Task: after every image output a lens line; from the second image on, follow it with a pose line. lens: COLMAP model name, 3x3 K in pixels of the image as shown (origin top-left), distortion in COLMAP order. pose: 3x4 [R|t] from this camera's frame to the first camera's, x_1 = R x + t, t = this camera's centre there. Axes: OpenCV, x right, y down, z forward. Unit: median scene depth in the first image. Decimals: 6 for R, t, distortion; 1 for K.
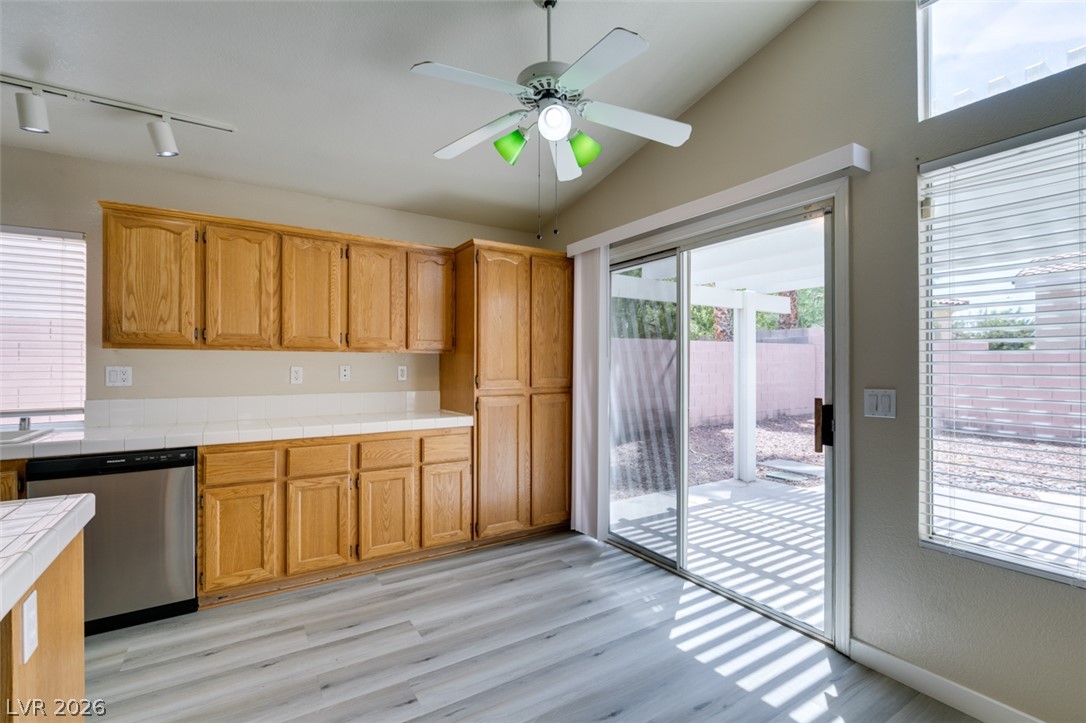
lens RADIAL K [[484.9, 0, 539.6], [0, 484.9, 364.9], [0, 0, 1]] dist [0.001126, -0.002408]
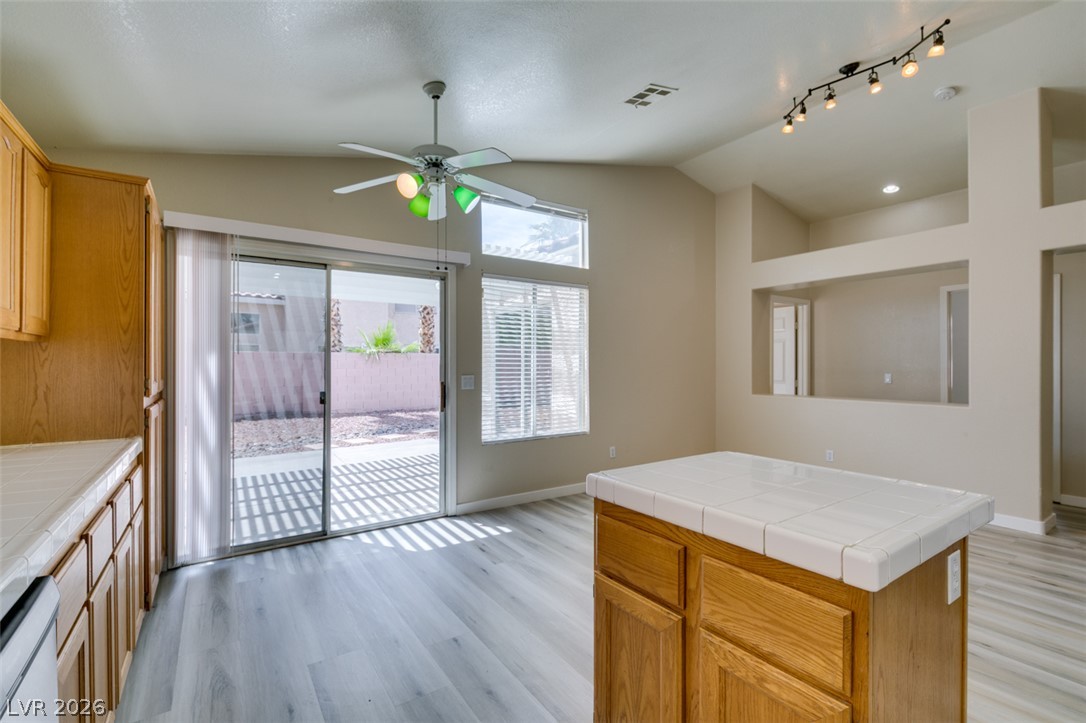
lens RADIAL K [[484.9, 0, 543.3], [0, 484.9, 363.1], [0, 0, 1]] dist [0.001126, -0.002408]
pose [[-0.031273, 0.001428, 0.999510, -0.926239], [-0.002201, 0.999996, -0.001498, 0.000463], [-0.999508, -0.002246, -0.031269, 0.509706]]
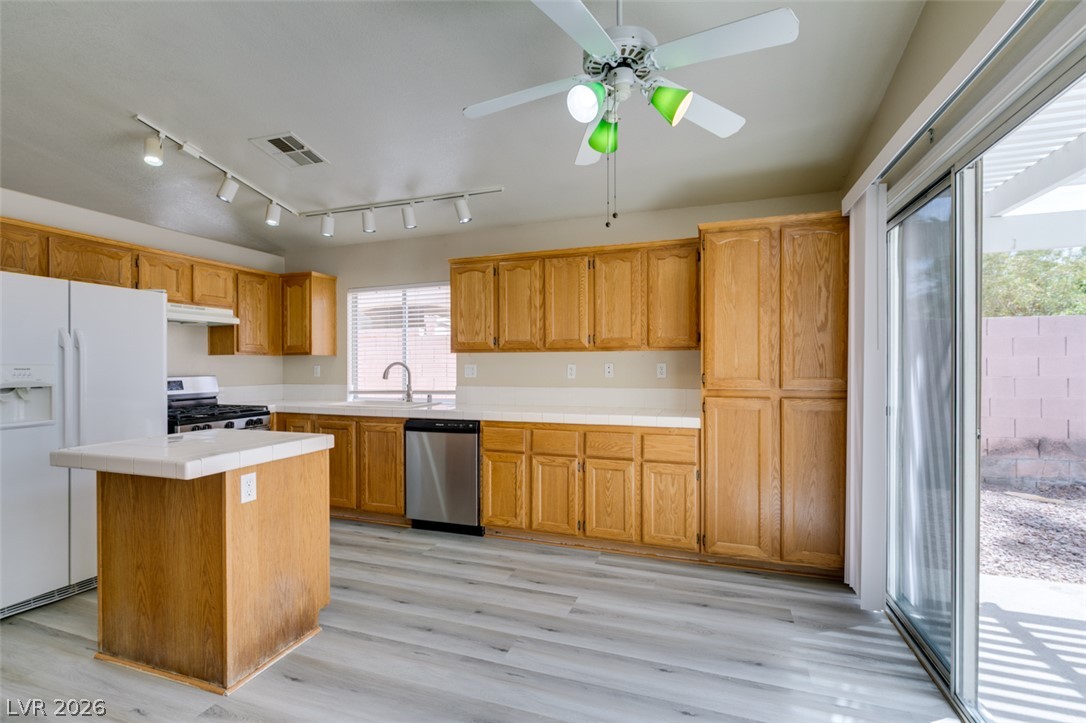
lens RADIAL K [[484.9, 0, 542.7], [0, 484.9, 367.8], [0, 0, 1]] dist [0.001126, -0.002408]
pose [[0.618809, 0.003508, -0.785533, 0.442983], [0.006192, 0.999937, 0.009343, 0.000251], [0.785517, -0.010645, 0.618749, 0.220604]]
